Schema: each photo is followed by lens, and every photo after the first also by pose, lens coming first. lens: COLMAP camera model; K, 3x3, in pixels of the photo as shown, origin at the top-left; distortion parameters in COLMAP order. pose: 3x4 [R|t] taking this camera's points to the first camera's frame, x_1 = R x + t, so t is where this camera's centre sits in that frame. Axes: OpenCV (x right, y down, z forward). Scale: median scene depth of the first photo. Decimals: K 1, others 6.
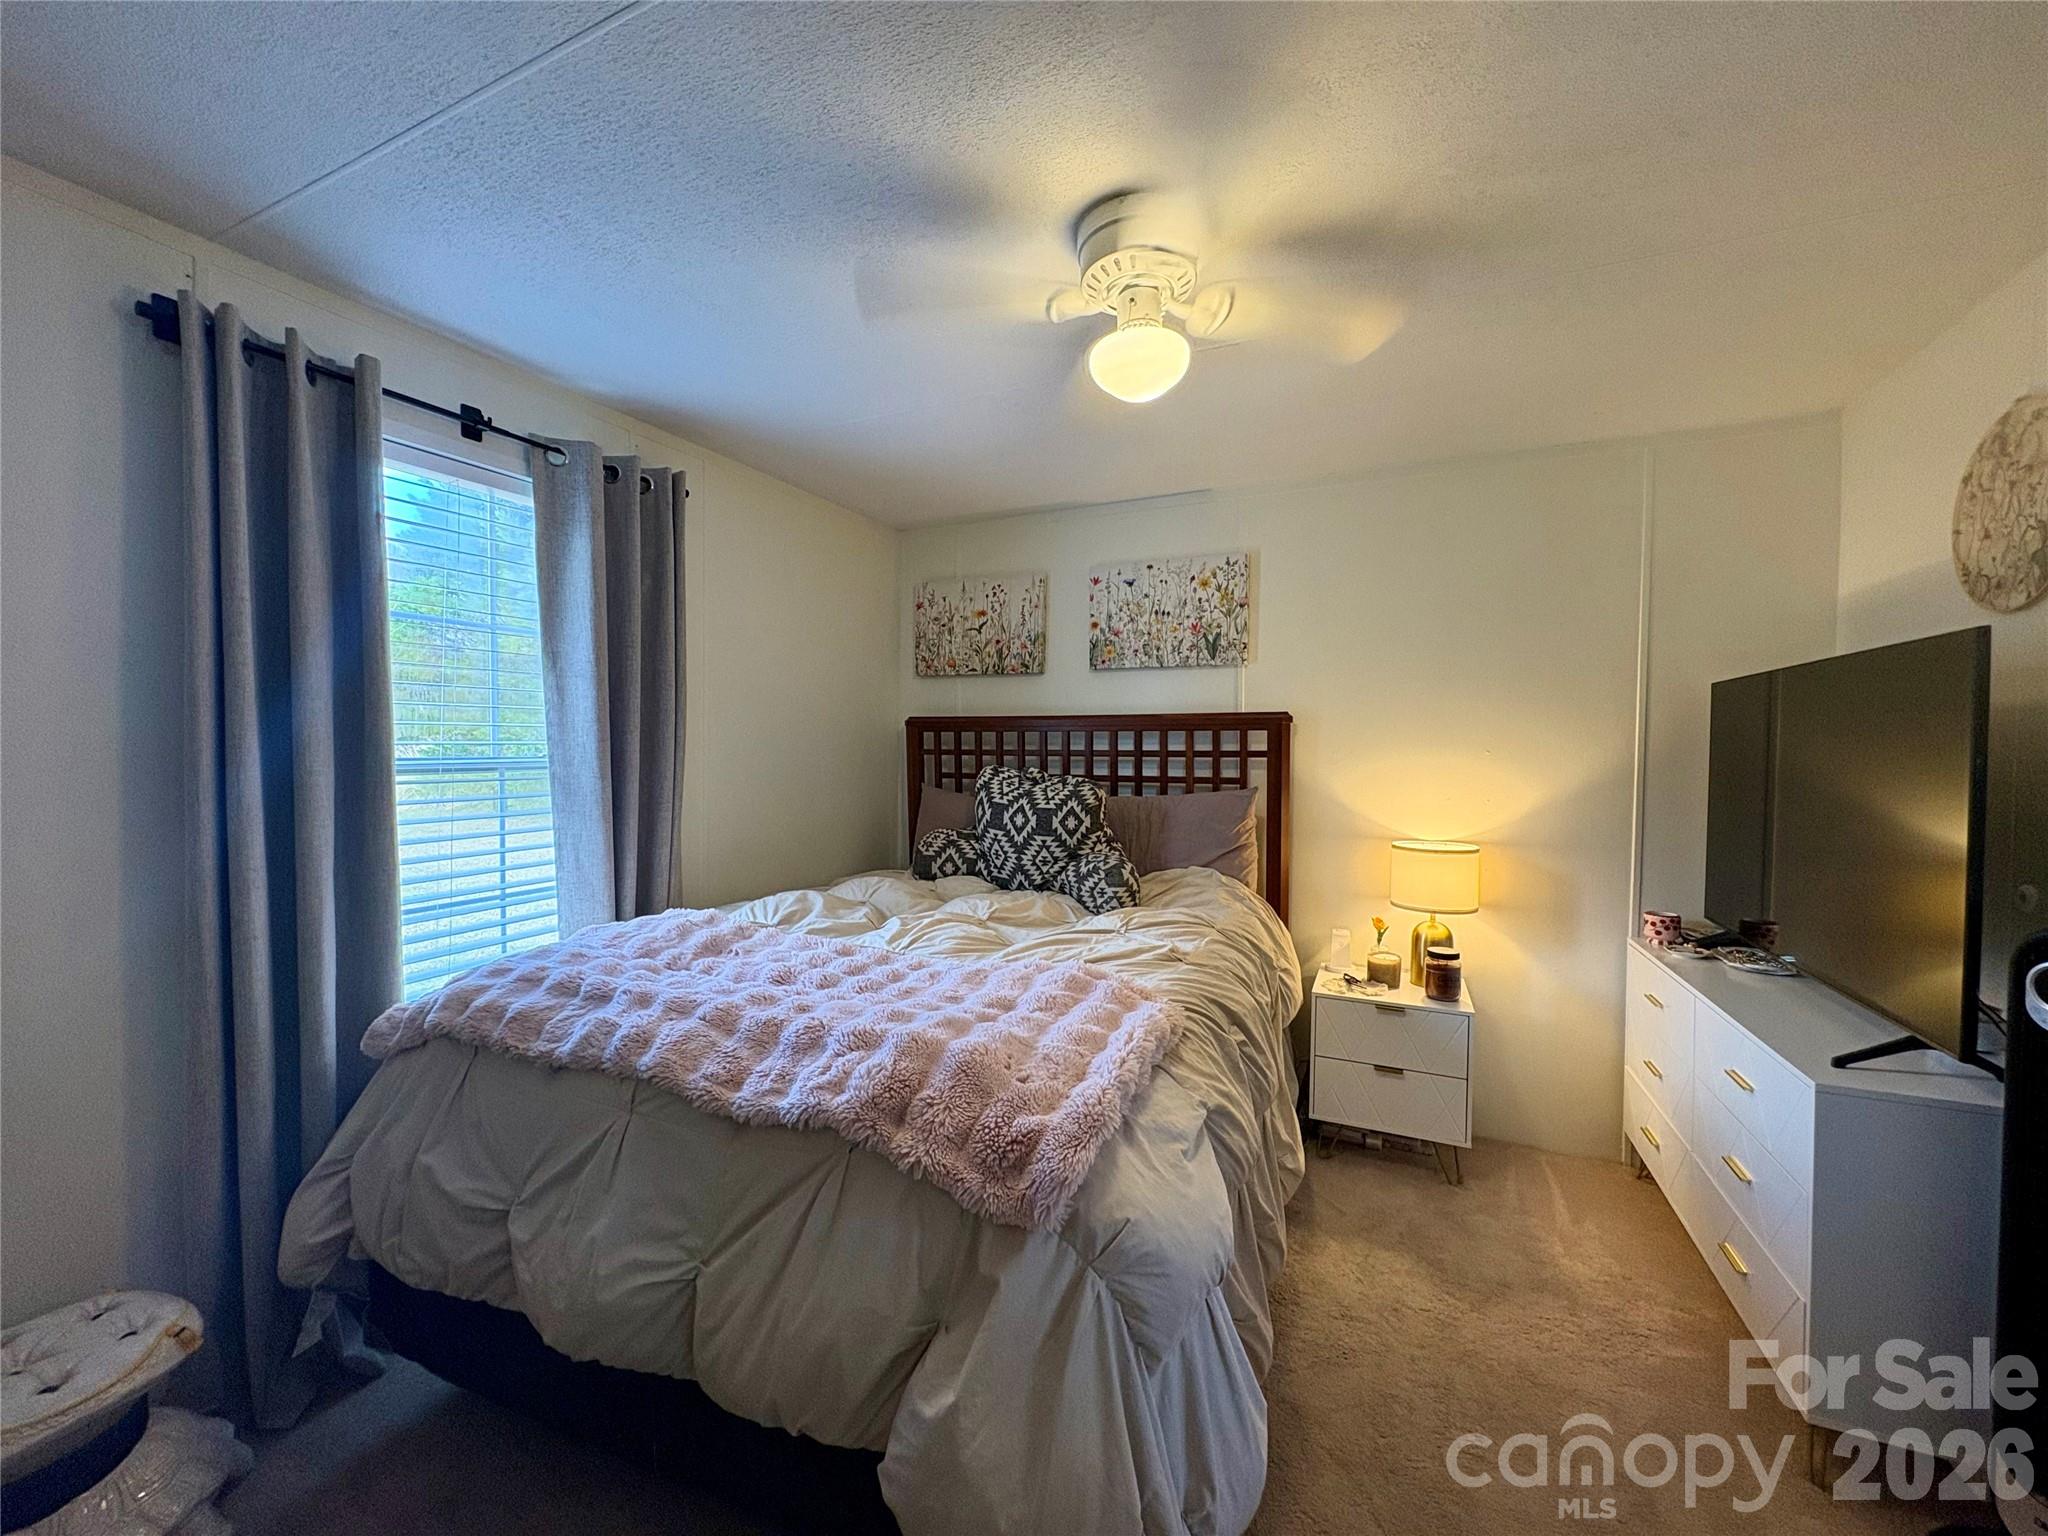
lens RADIAL K [[811.4, 0, 1022.2], [0, 811.4, 769.1], [0, 0, 1]] dist [0.000680, 0.000562]
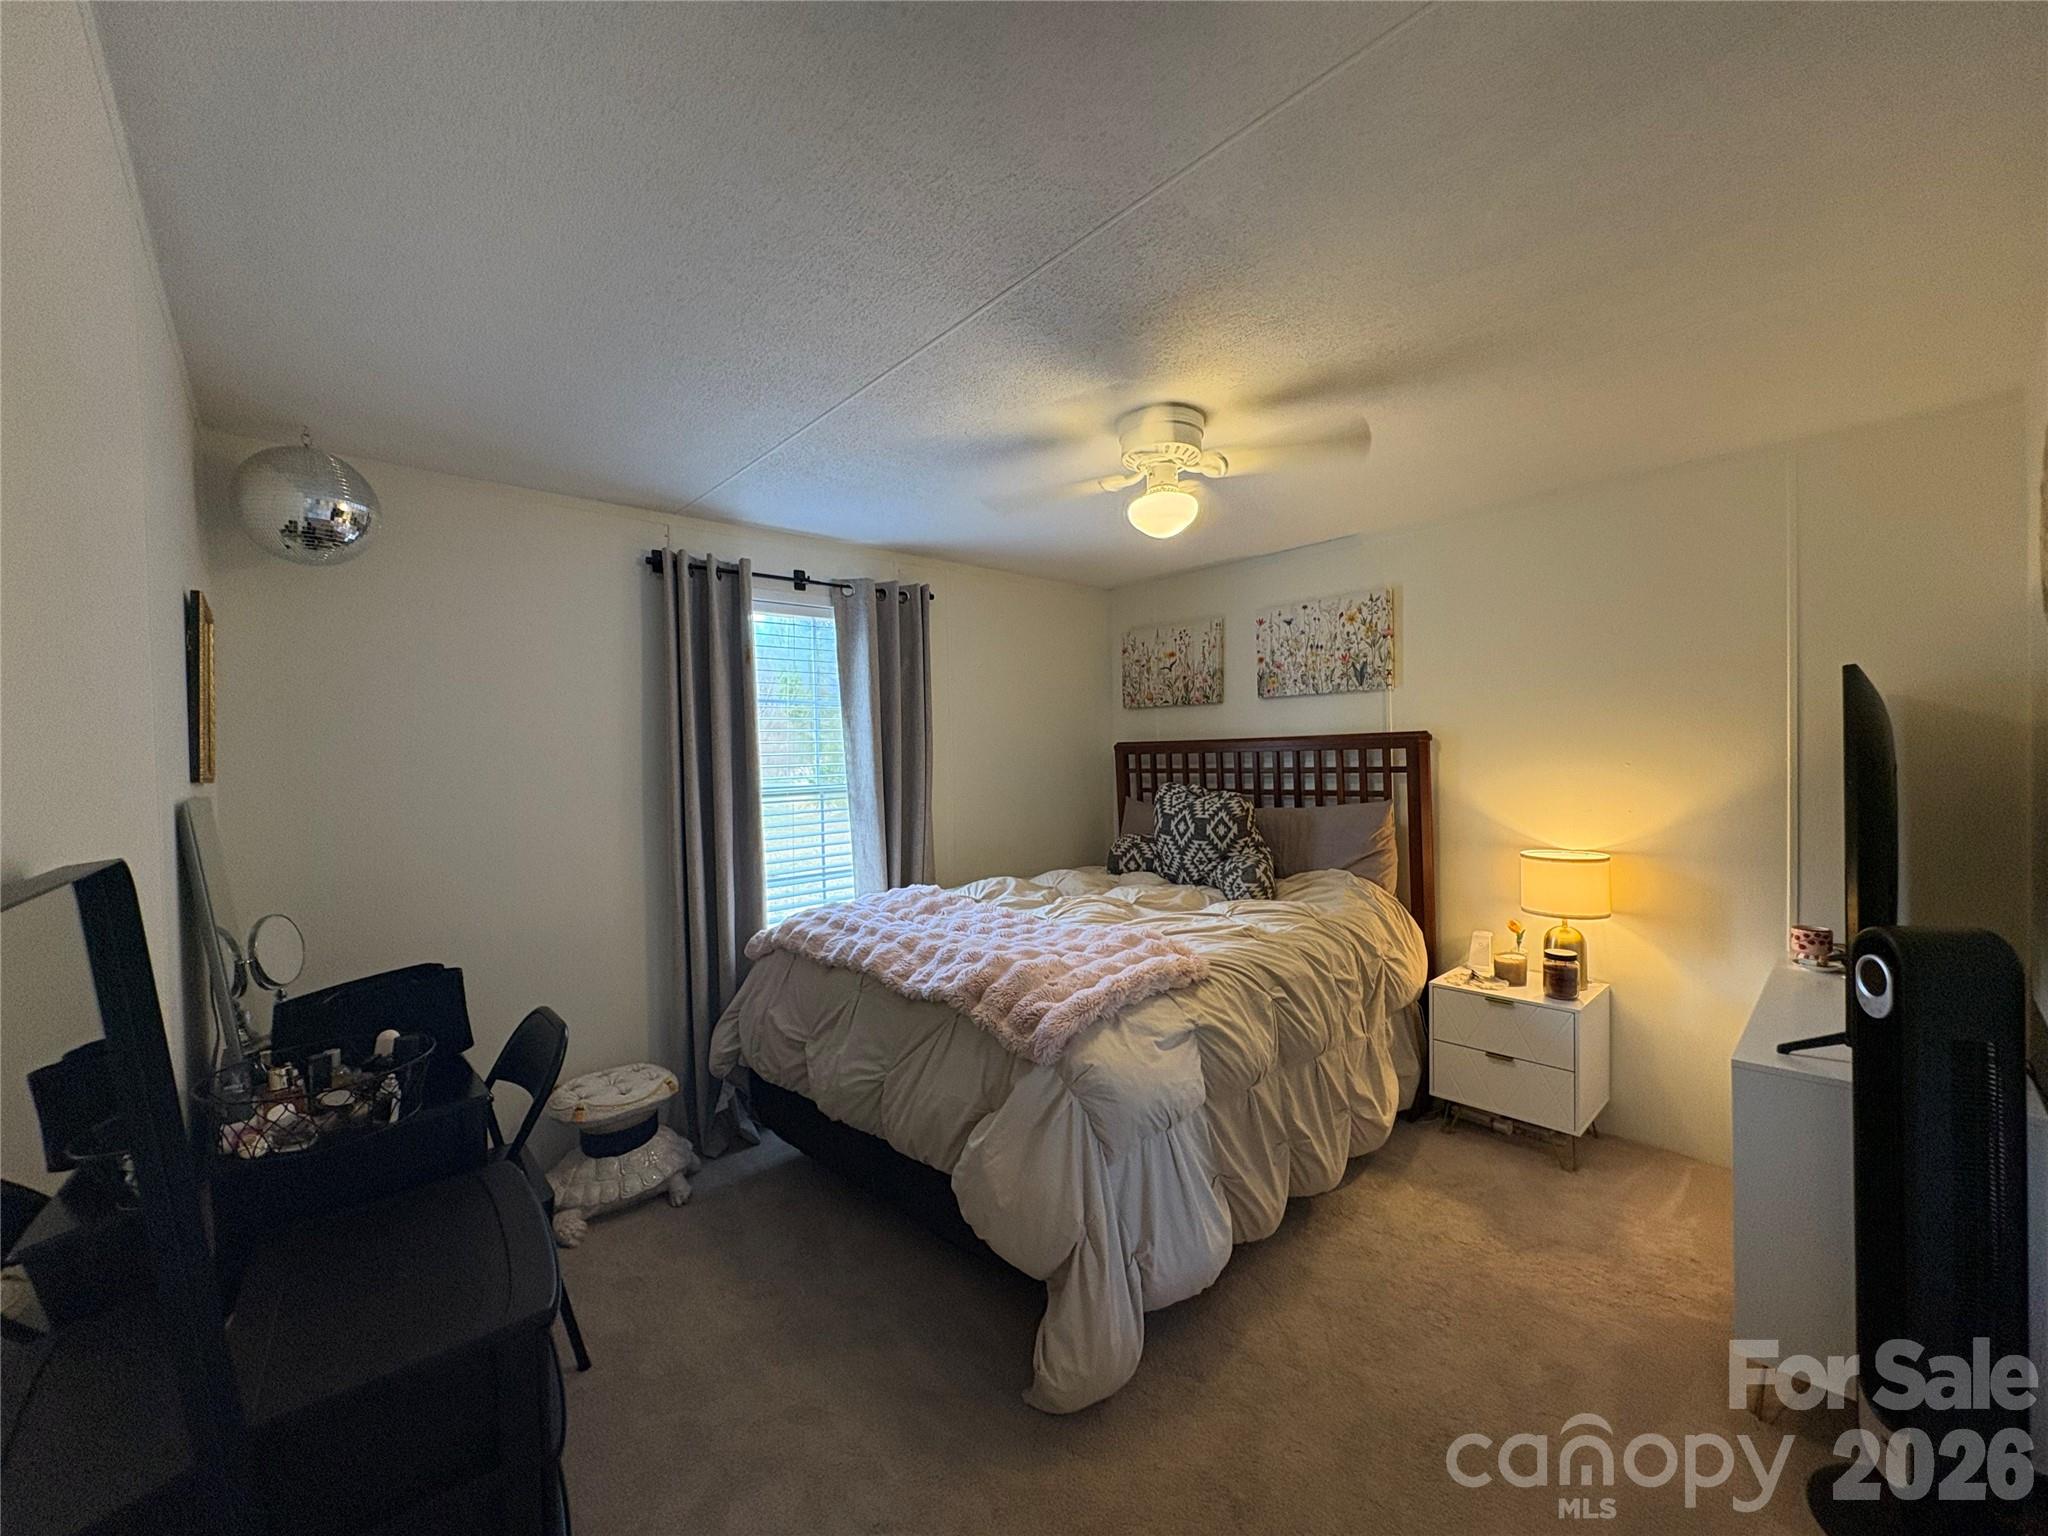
lens RADIAL K [[811.4, 0, 1022.0], [0, 811.4, 771.5], [0, 0, 1]] dist [0.000680, 0.000562]
pose [[0.922754, -0.019102, -0.384916, 0.319378], [0.017202, 0.999817, -0.008379, -0.020501], [0.385006, 0.001110, 0.922913, -0.297006]]
